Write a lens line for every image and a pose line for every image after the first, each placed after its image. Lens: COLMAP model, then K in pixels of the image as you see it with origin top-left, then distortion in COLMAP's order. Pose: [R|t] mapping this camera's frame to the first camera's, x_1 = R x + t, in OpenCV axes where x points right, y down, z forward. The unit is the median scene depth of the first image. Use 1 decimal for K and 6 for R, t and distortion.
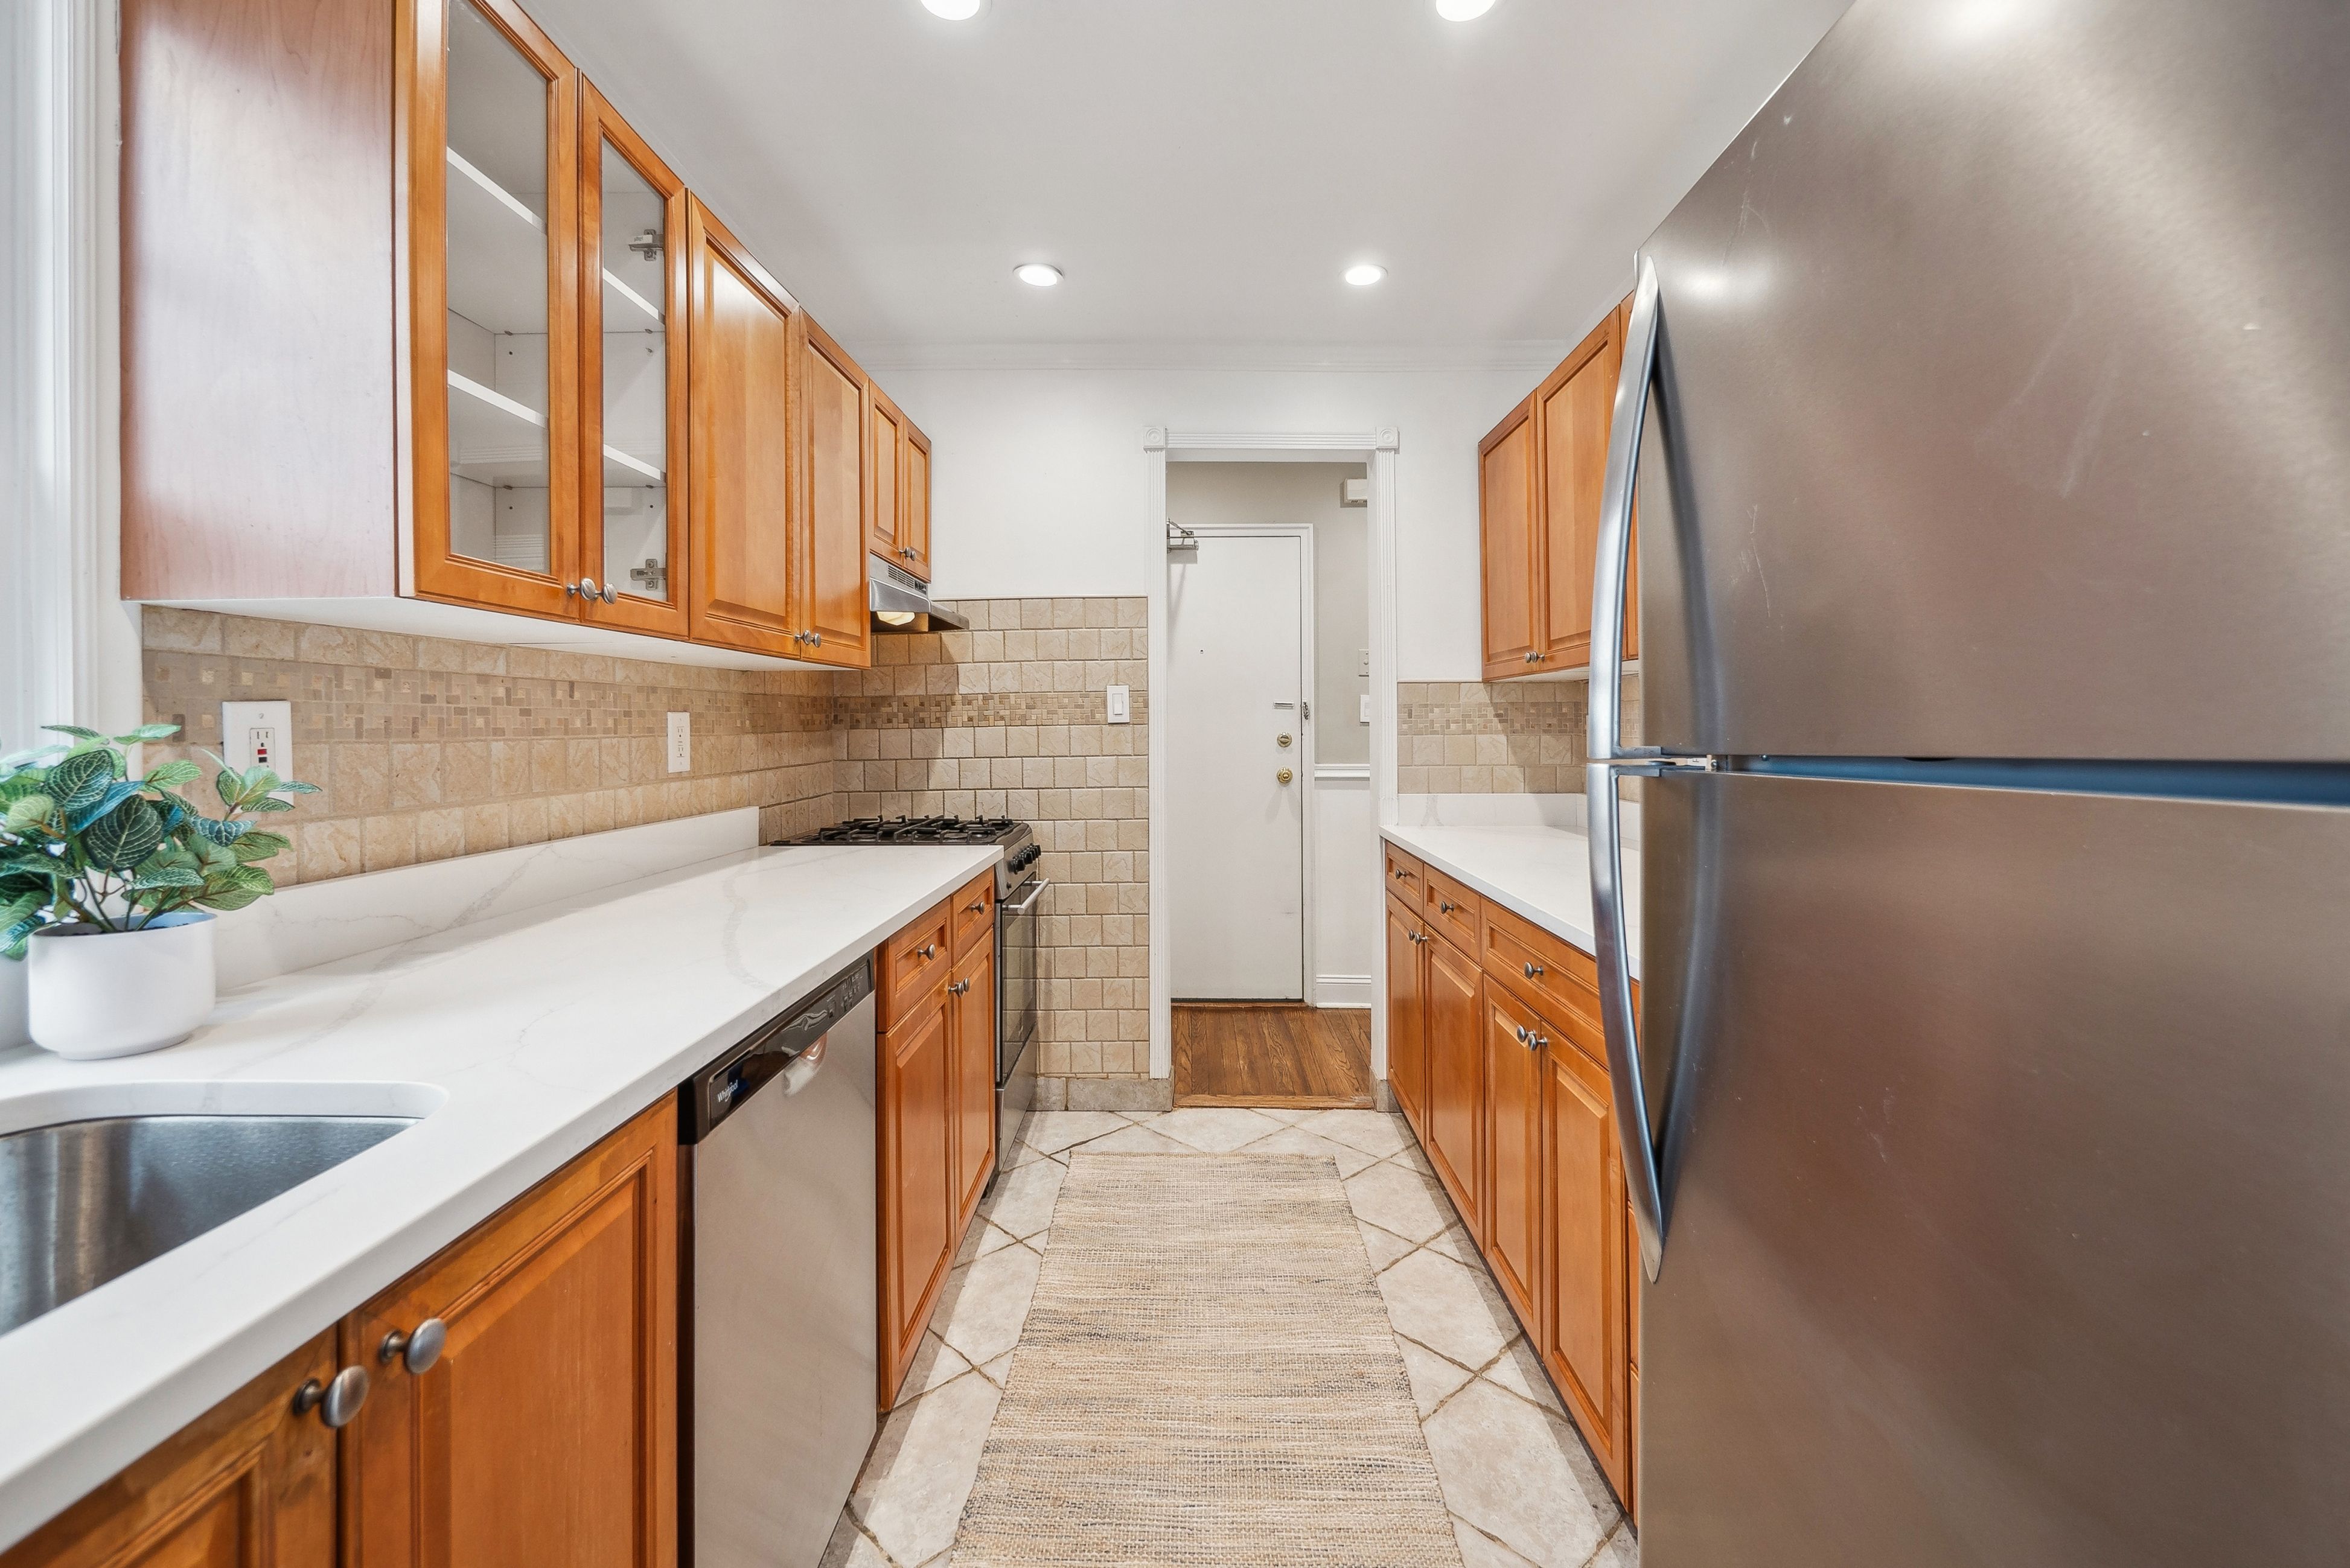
lens RADIAL K [[974.3, 0, 1153.7], [0, 974.3, 725.1], [0, 0, 1]] dist [-0.008162, -0.001055]
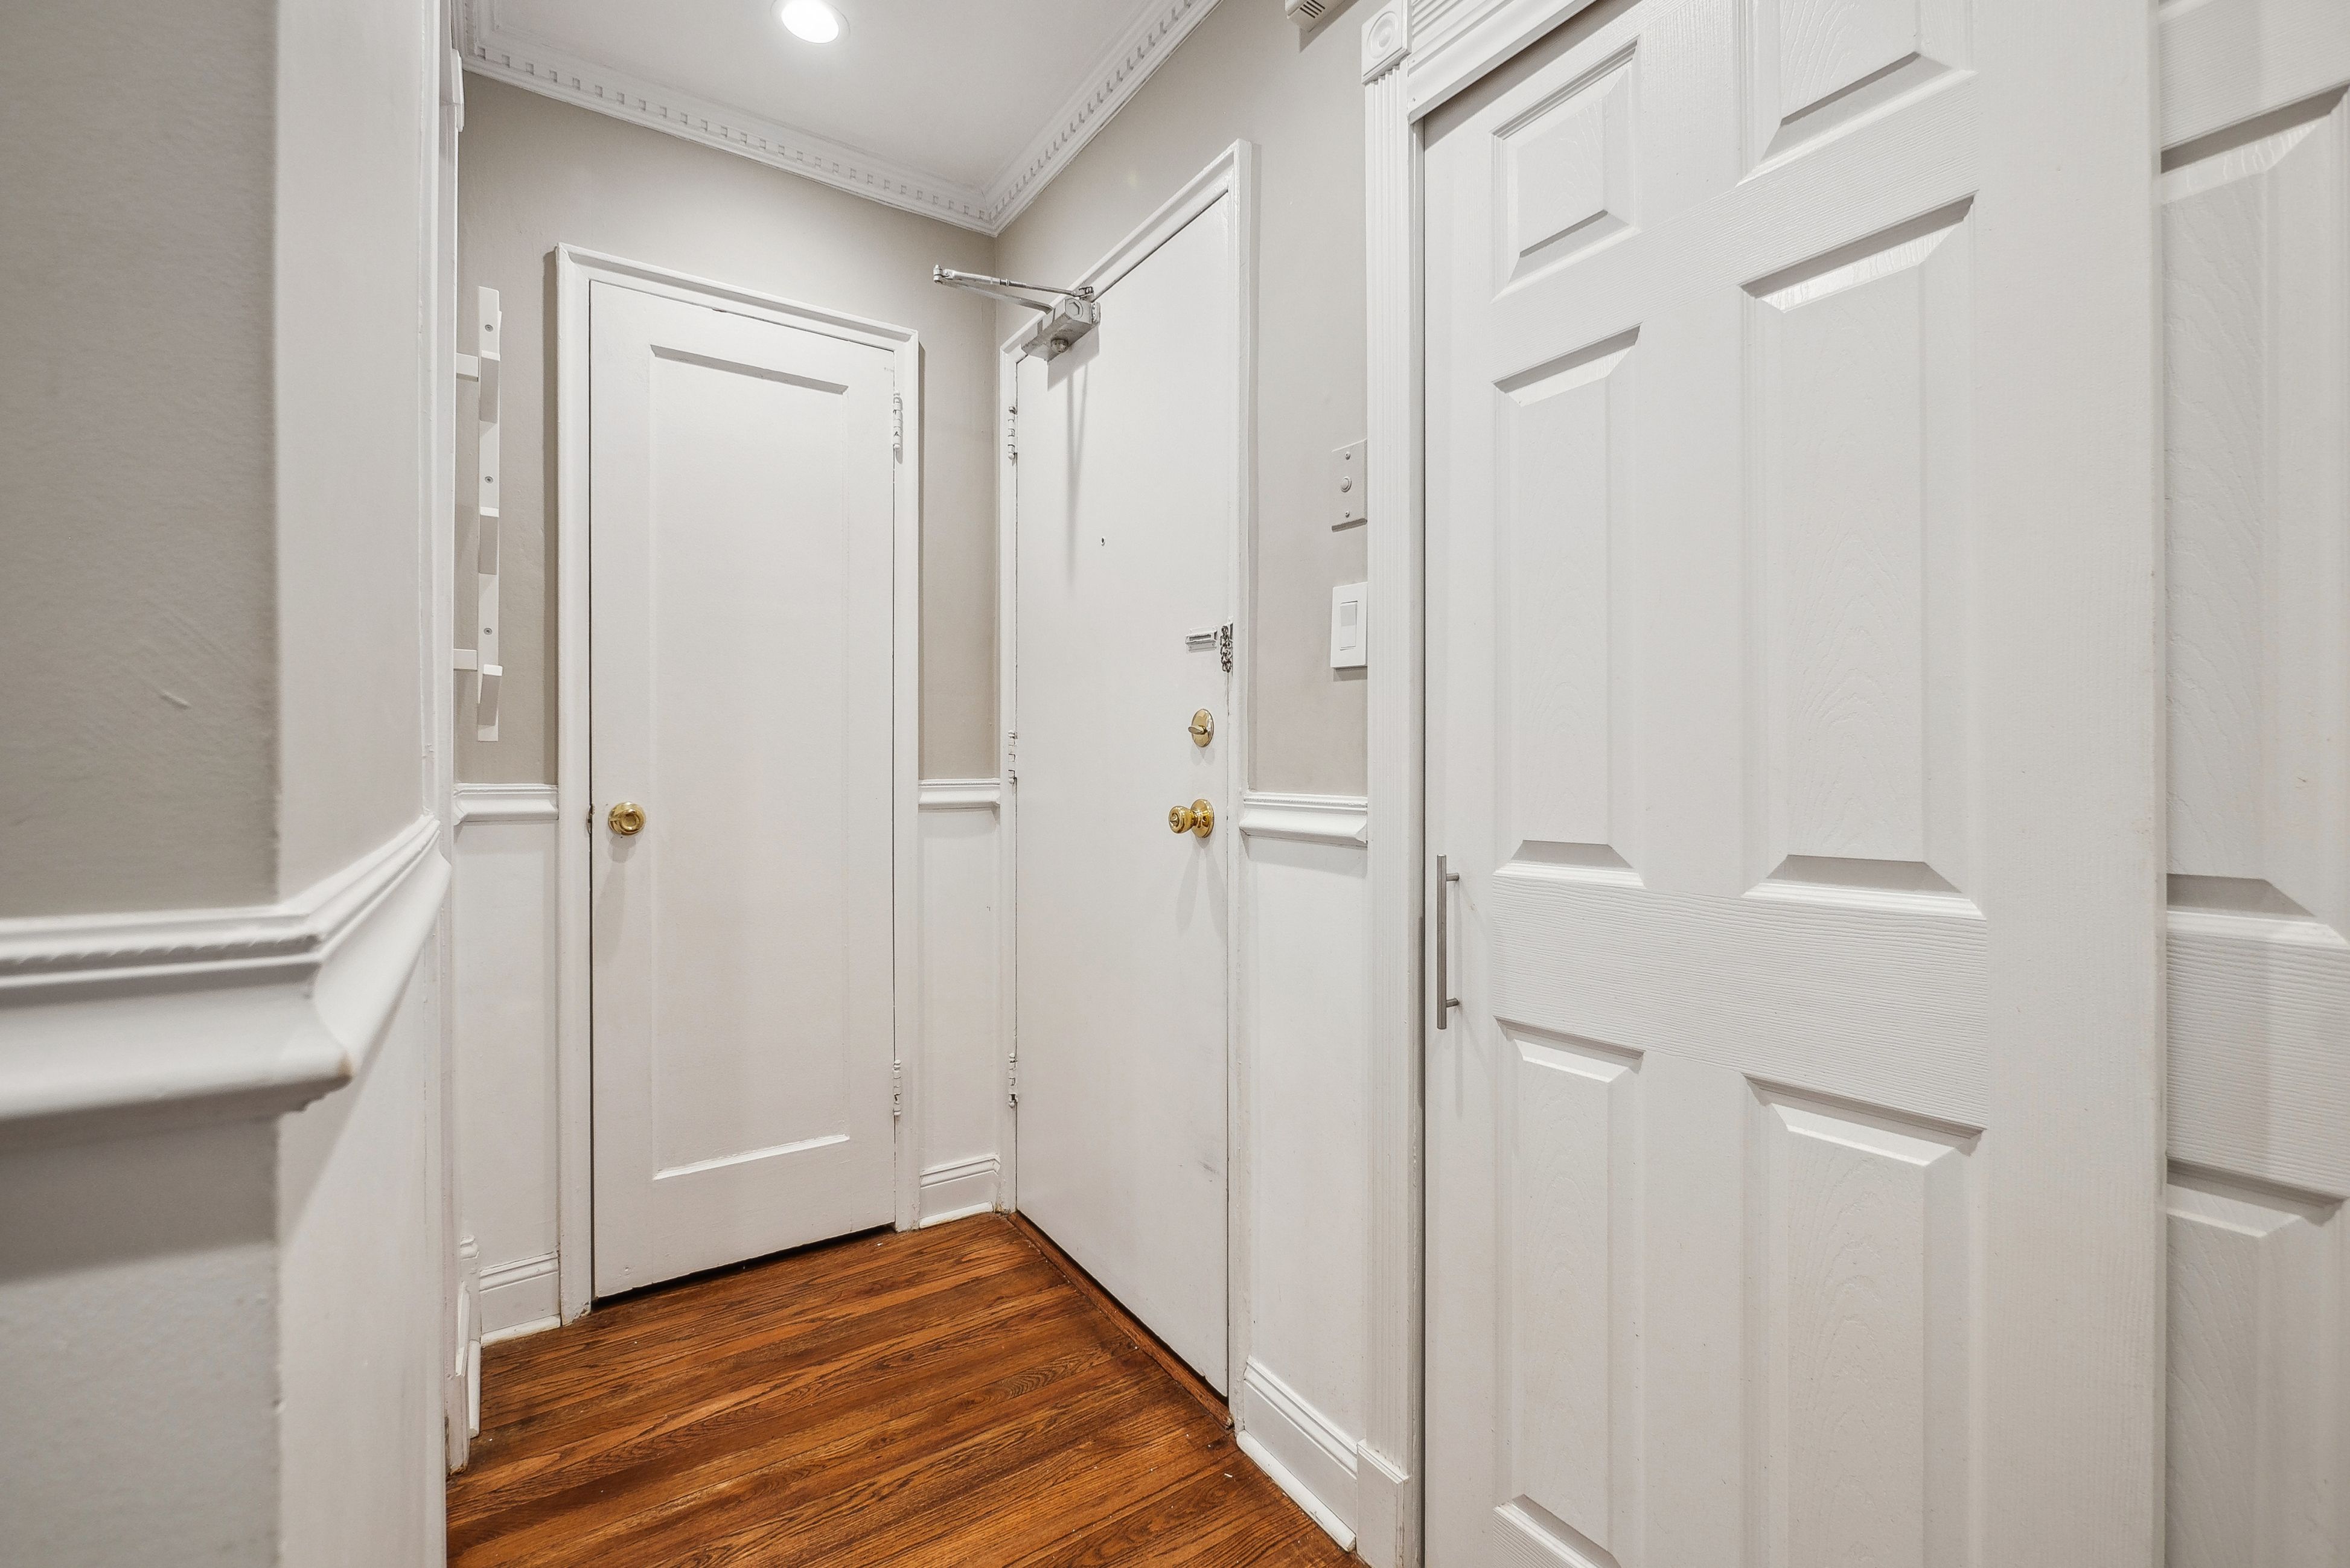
lens RADIAL K [[974.3, 0, 1180.3], [0, 974.3, 770.2], [0, 0, 1]] dist [-0.008162, -0.001055]
pose [[0.596546, 0.010300, -0.802513, 0.448062], [-0.000471, 0.999922, 0.012484, 0.028049], [0.802579, -0.007069, 0.596504, 0.758906]]
